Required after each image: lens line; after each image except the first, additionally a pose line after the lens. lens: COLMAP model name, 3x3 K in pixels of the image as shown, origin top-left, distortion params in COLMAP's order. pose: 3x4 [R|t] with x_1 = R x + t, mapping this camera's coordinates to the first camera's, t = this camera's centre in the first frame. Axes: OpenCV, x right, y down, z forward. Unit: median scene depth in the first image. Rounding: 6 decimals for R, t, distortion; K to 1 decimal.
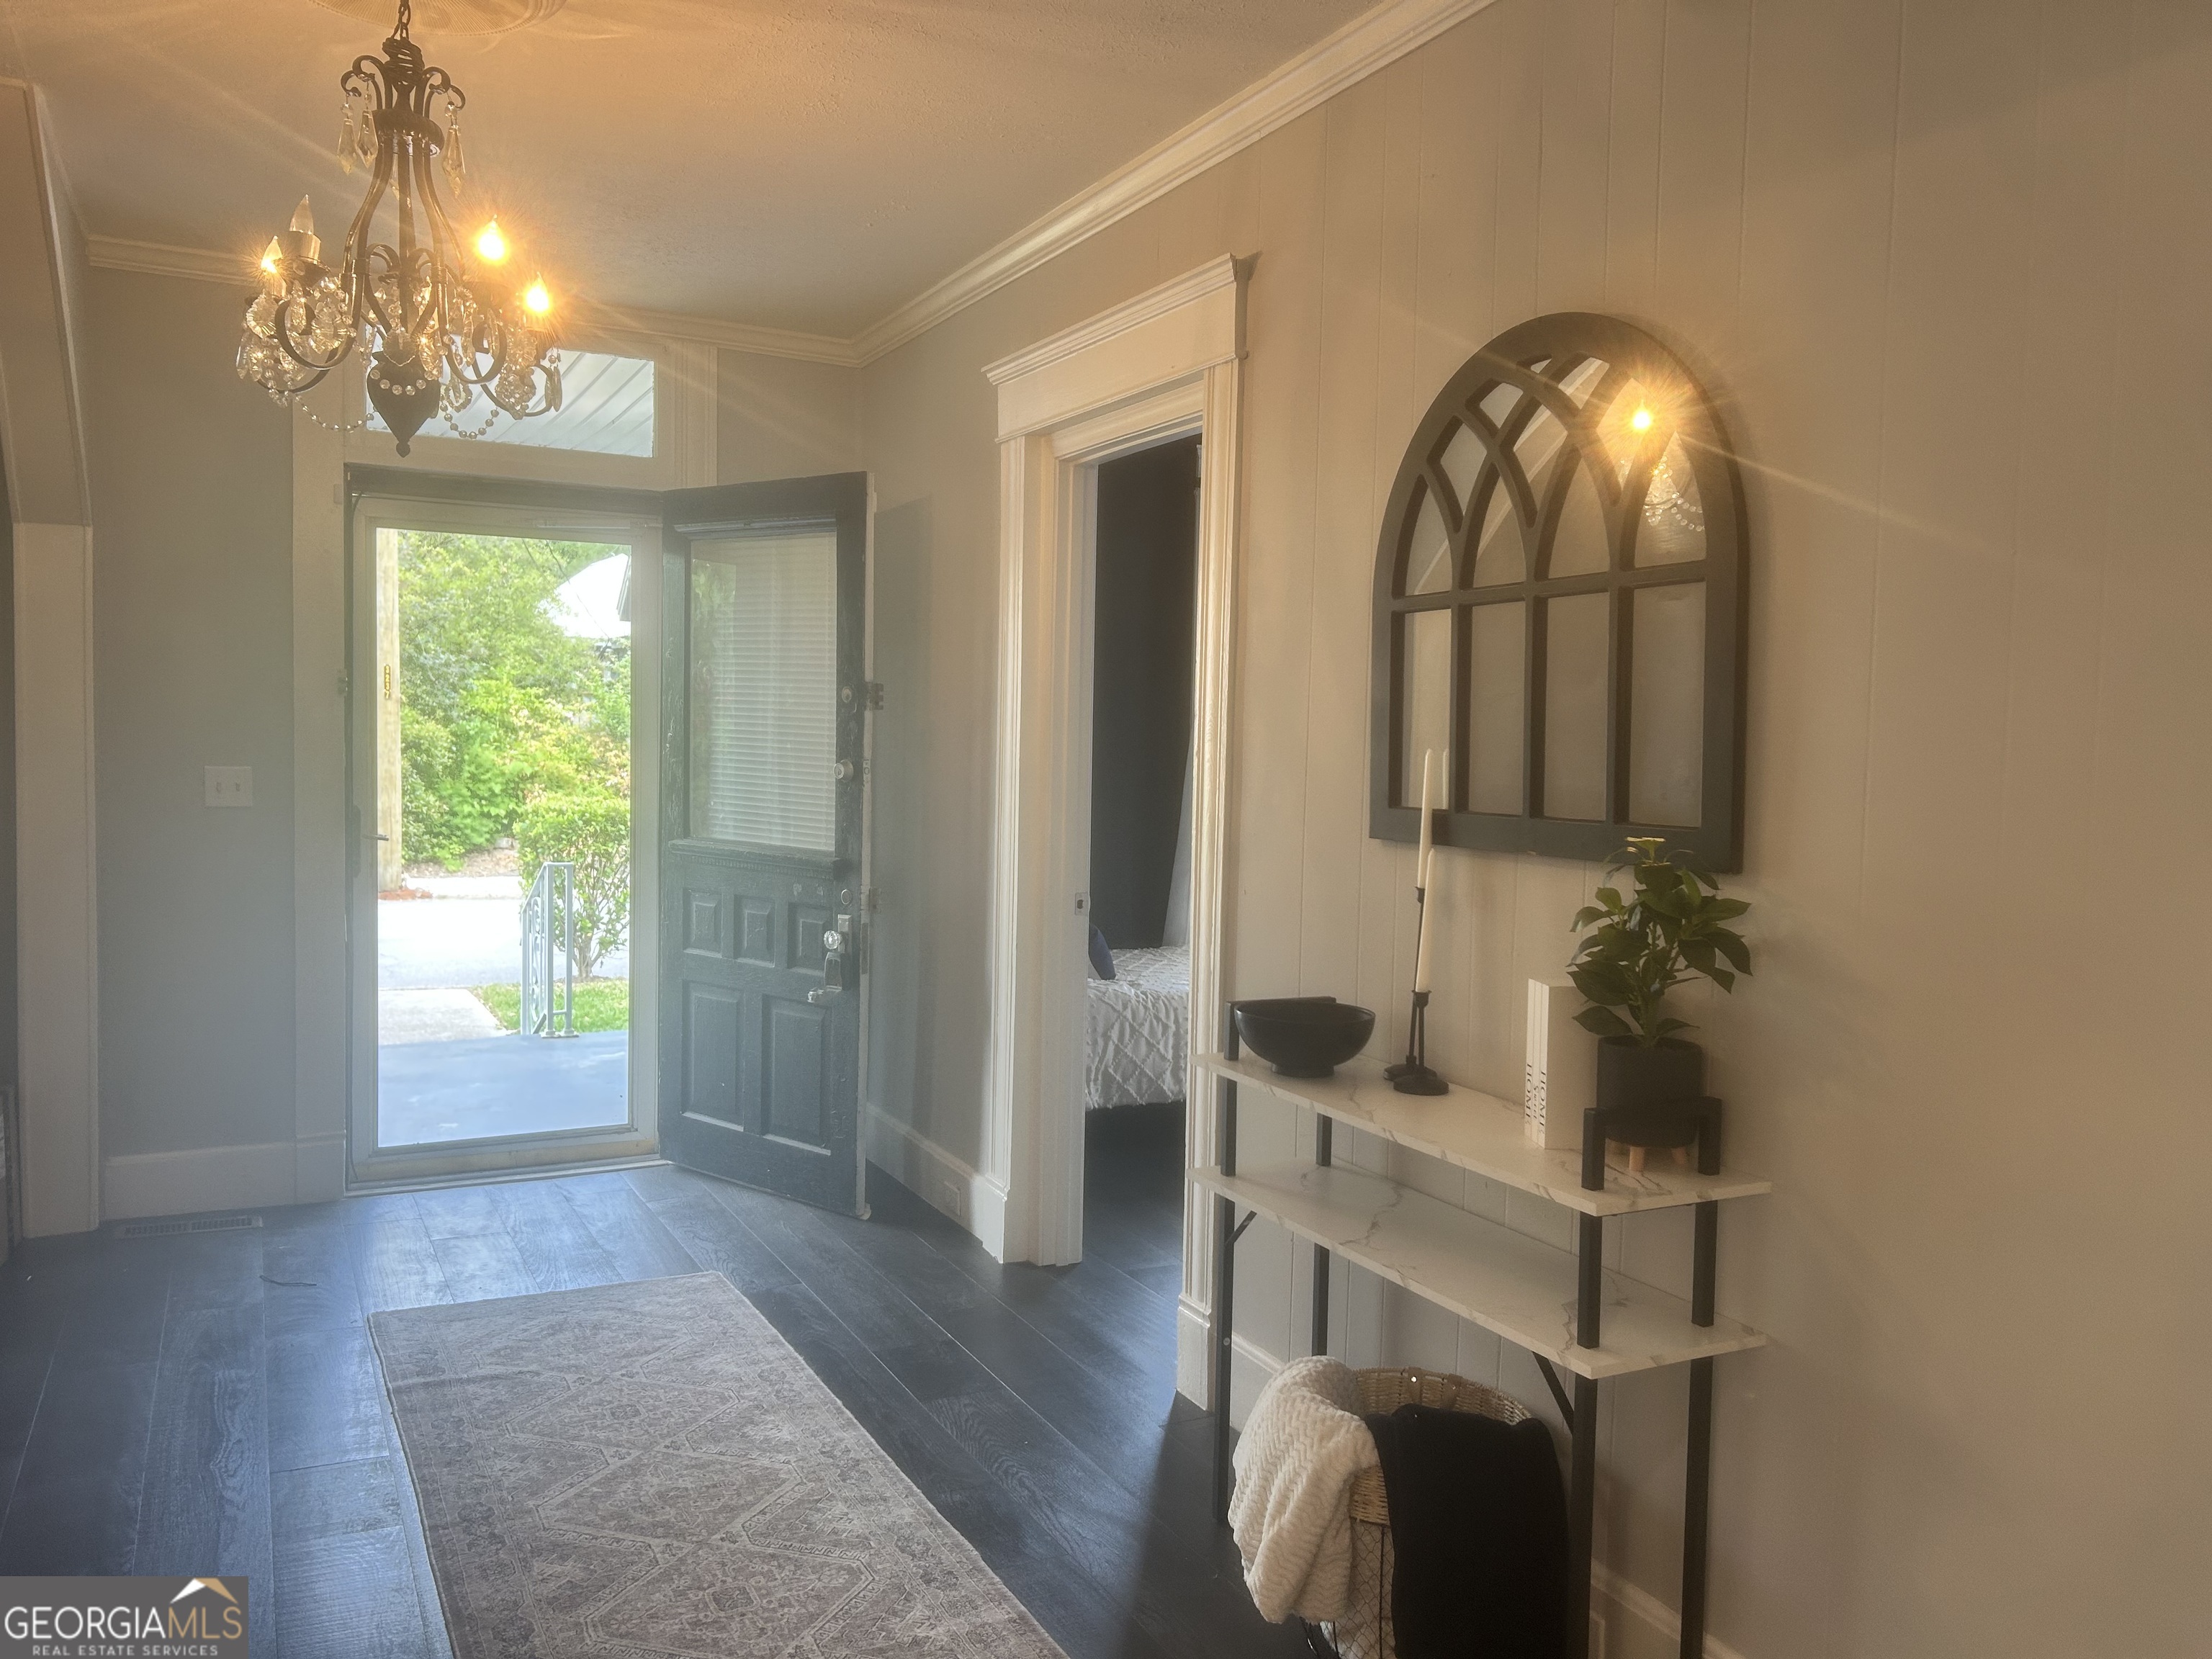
lens RADIAL K [[1662.3, 0, 1125.8], [0, 1662.3, 823.3], [0, 0, 1]] dist [-0.001182, 0.002223]
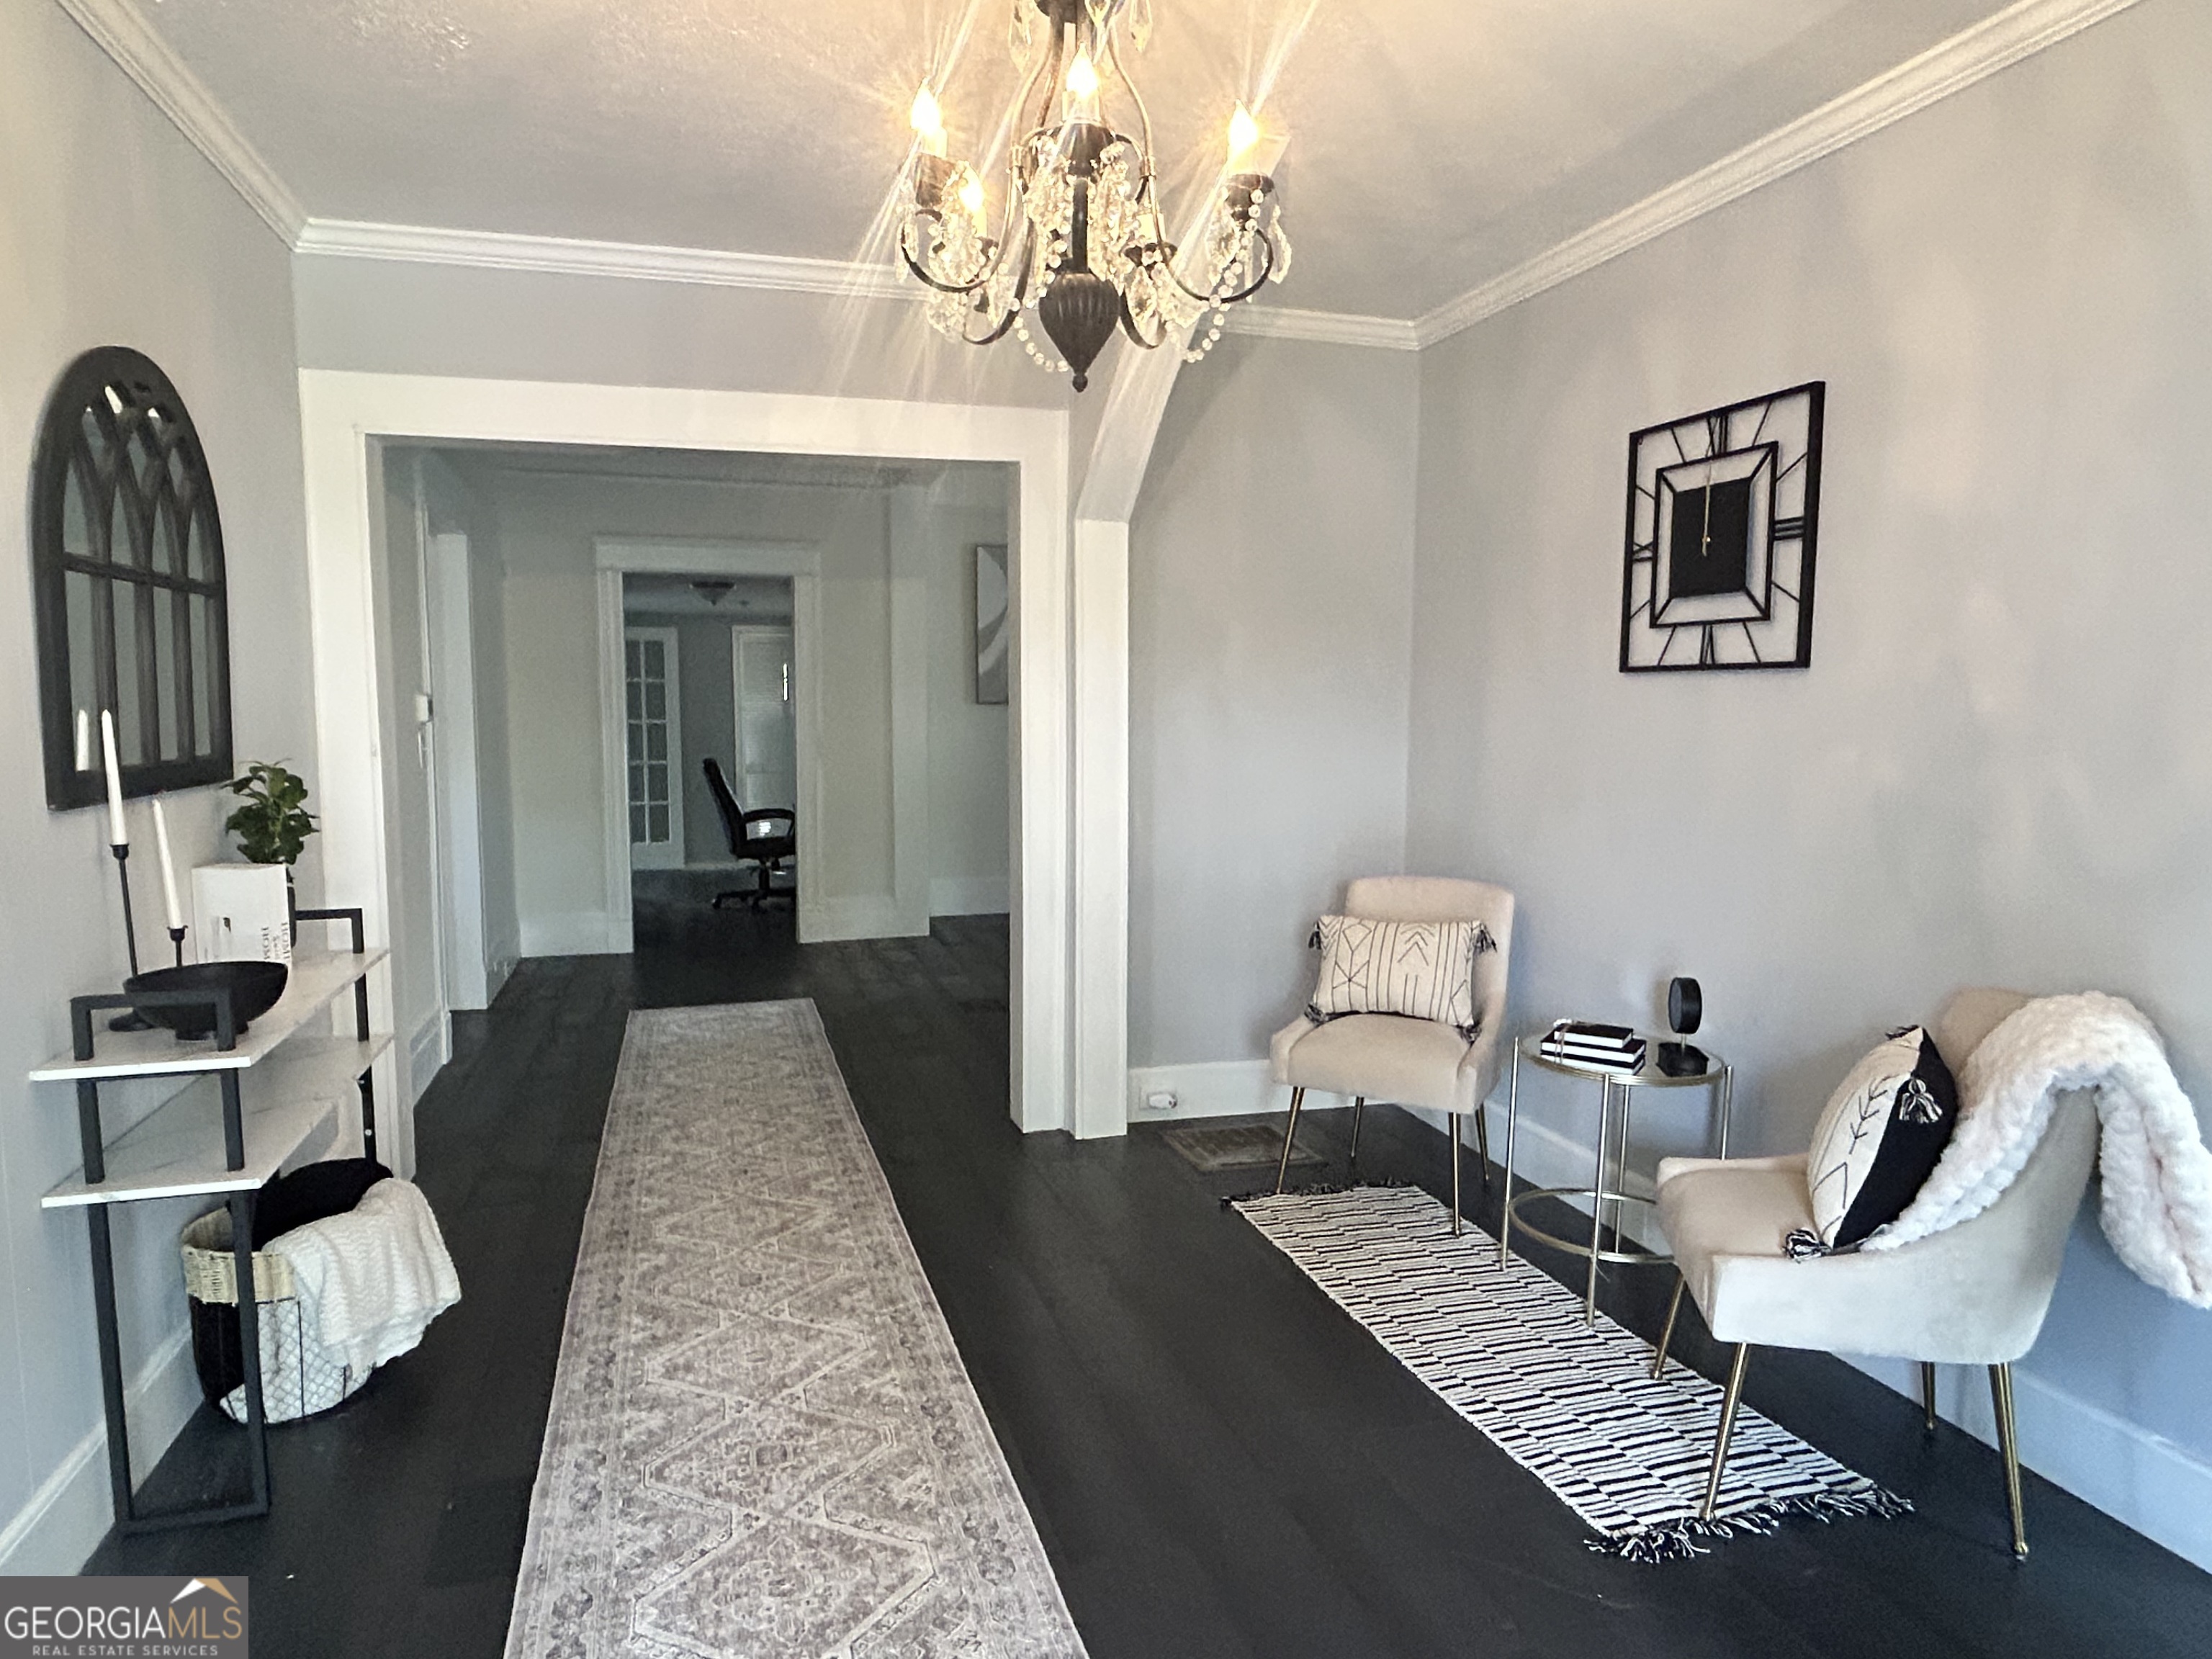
lens RADIAL K [[1358.4, 0, 1102.5], [0, 1358.4, 837.2], [0, 0, 1]] dist [-0.007221, -0.002078]
pose [[-0.979445, -0.043894, 0.196880, -0.583061], [-0.012116, 0.987076, 0.159793, -0.107375], [-0.201349, 0.154123, -0.967318, 1.665683]]
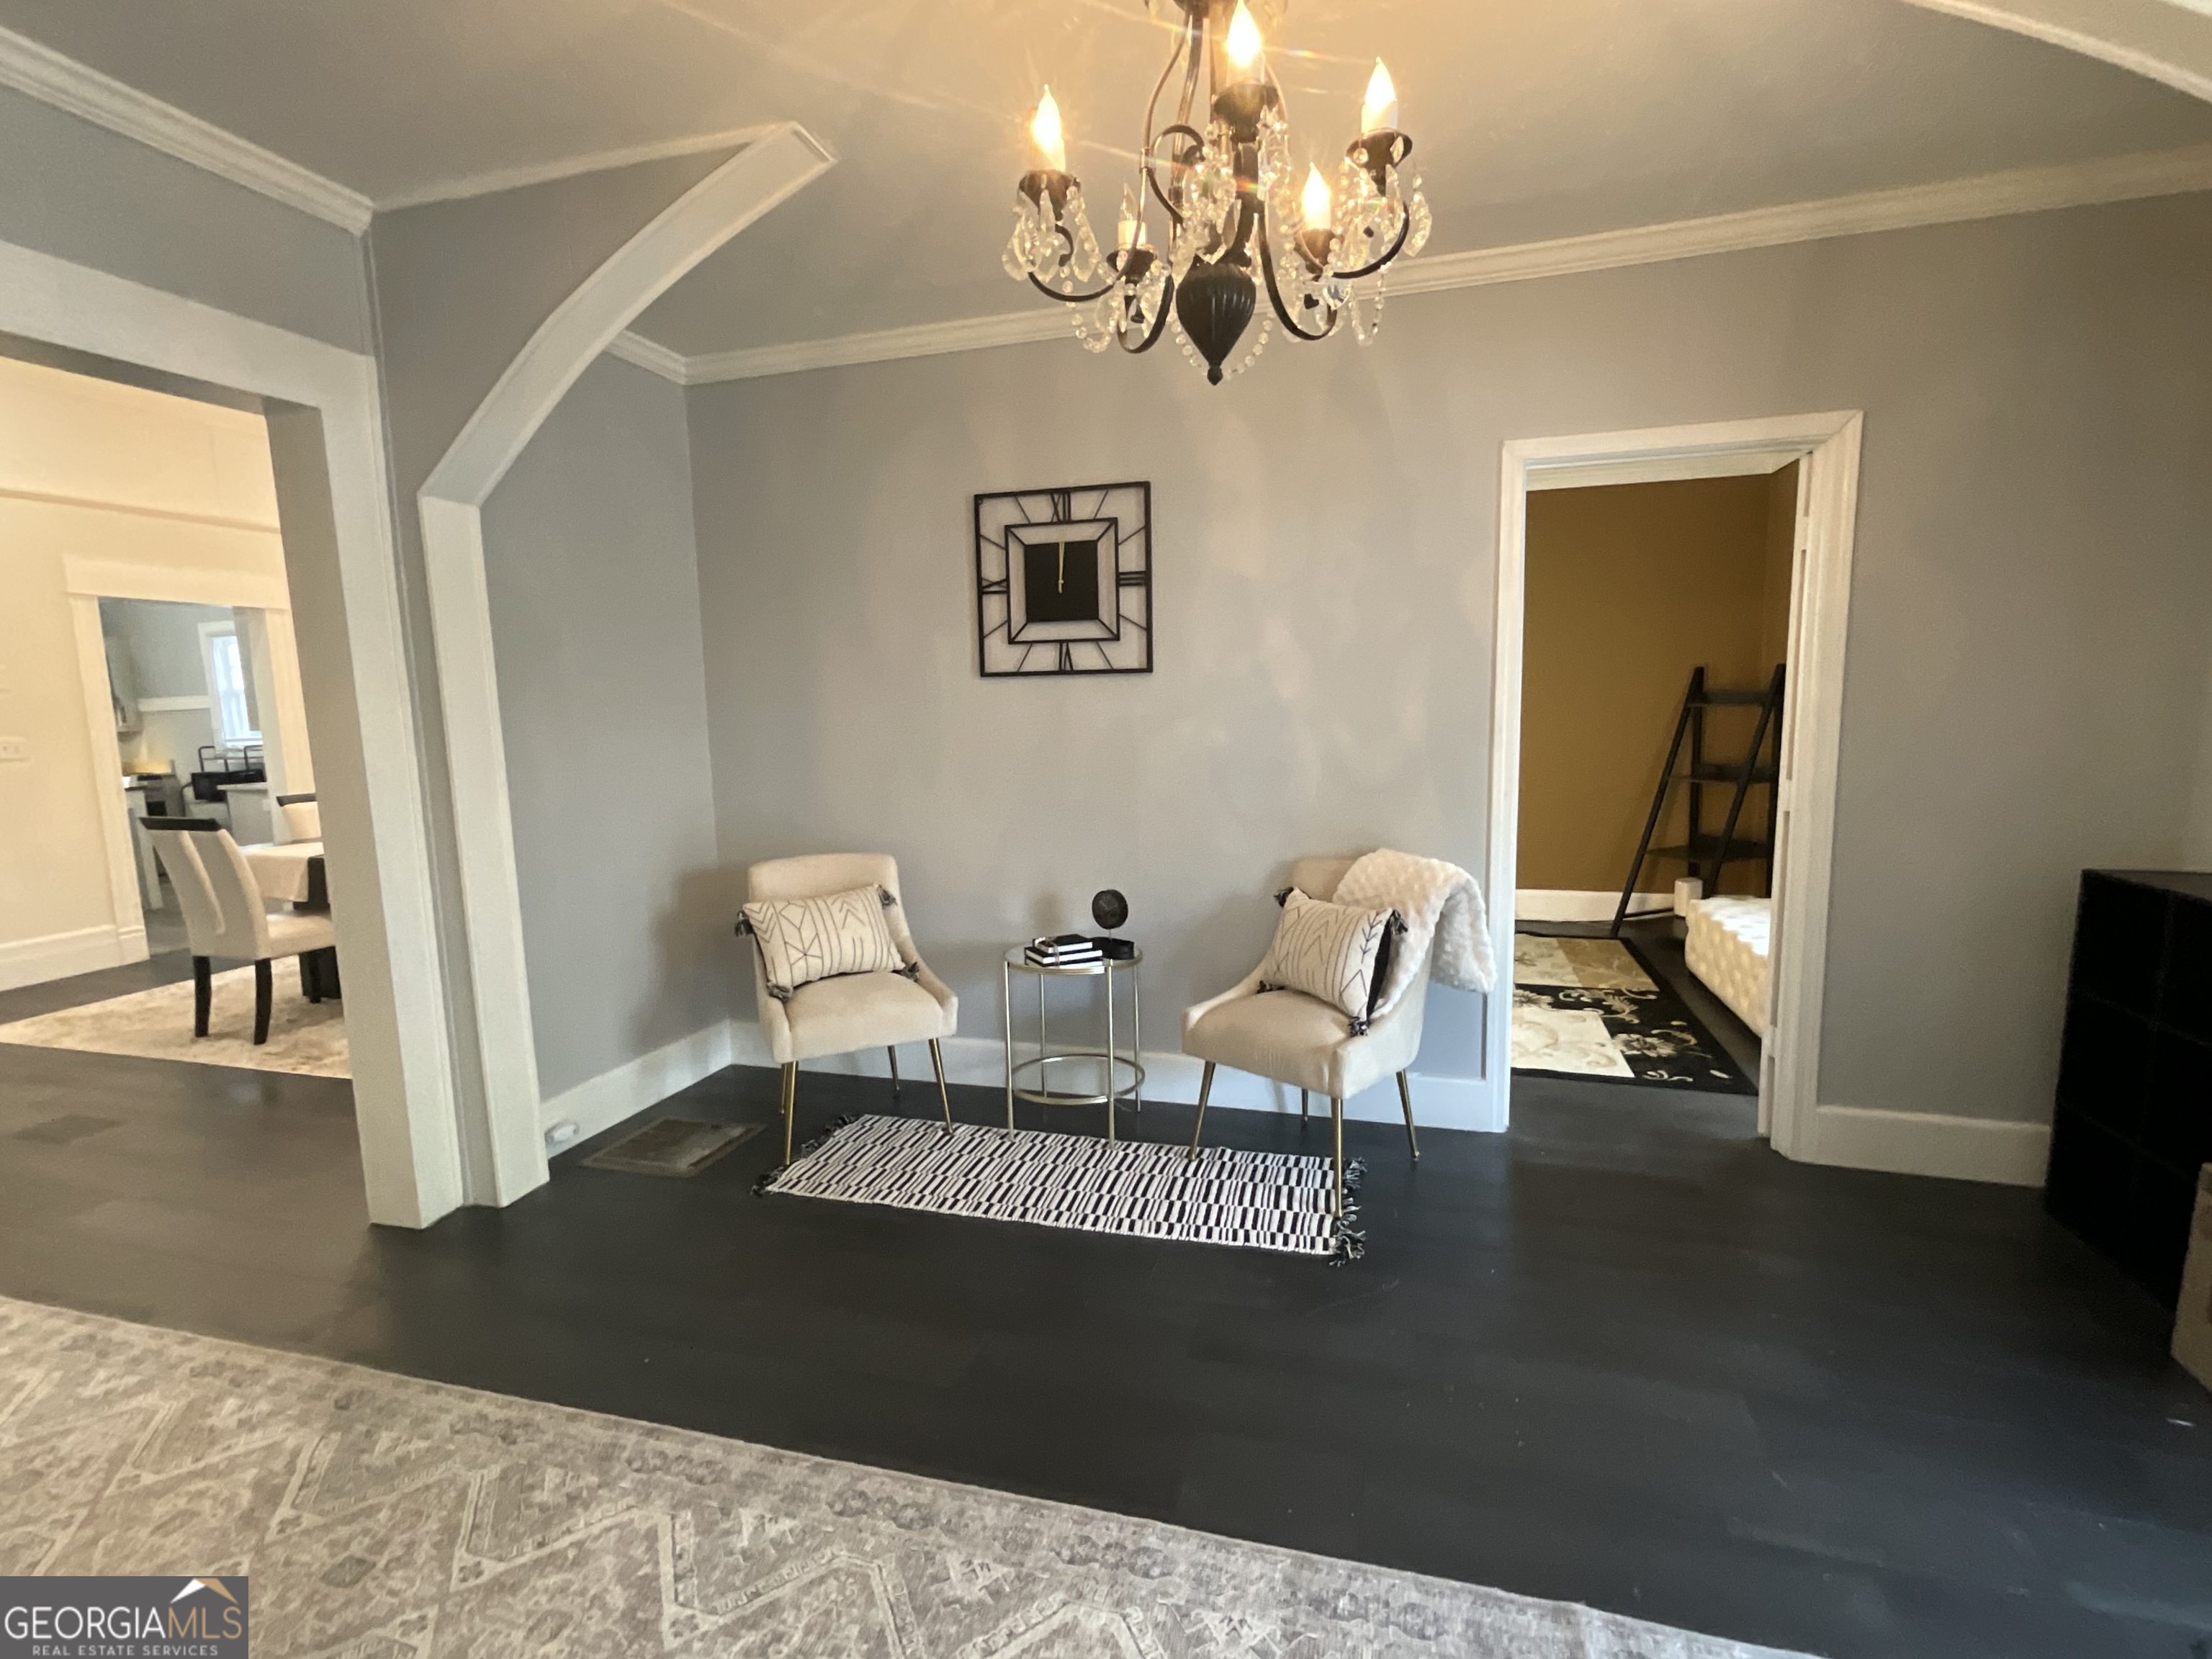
lens RADIAL K [[1018.1, 0, 1112.8], [0, 1018.1, 830.9], [0, 0, 1]] dist [-0.001874, 0.001694]
pose [[-0.697271, 0.083105, -0.711974, -0.010838], [-0.033950, 0.988313, 0.148609, -0.068078], [0.716003, 0.127793, -0.686301, 1.329658]]
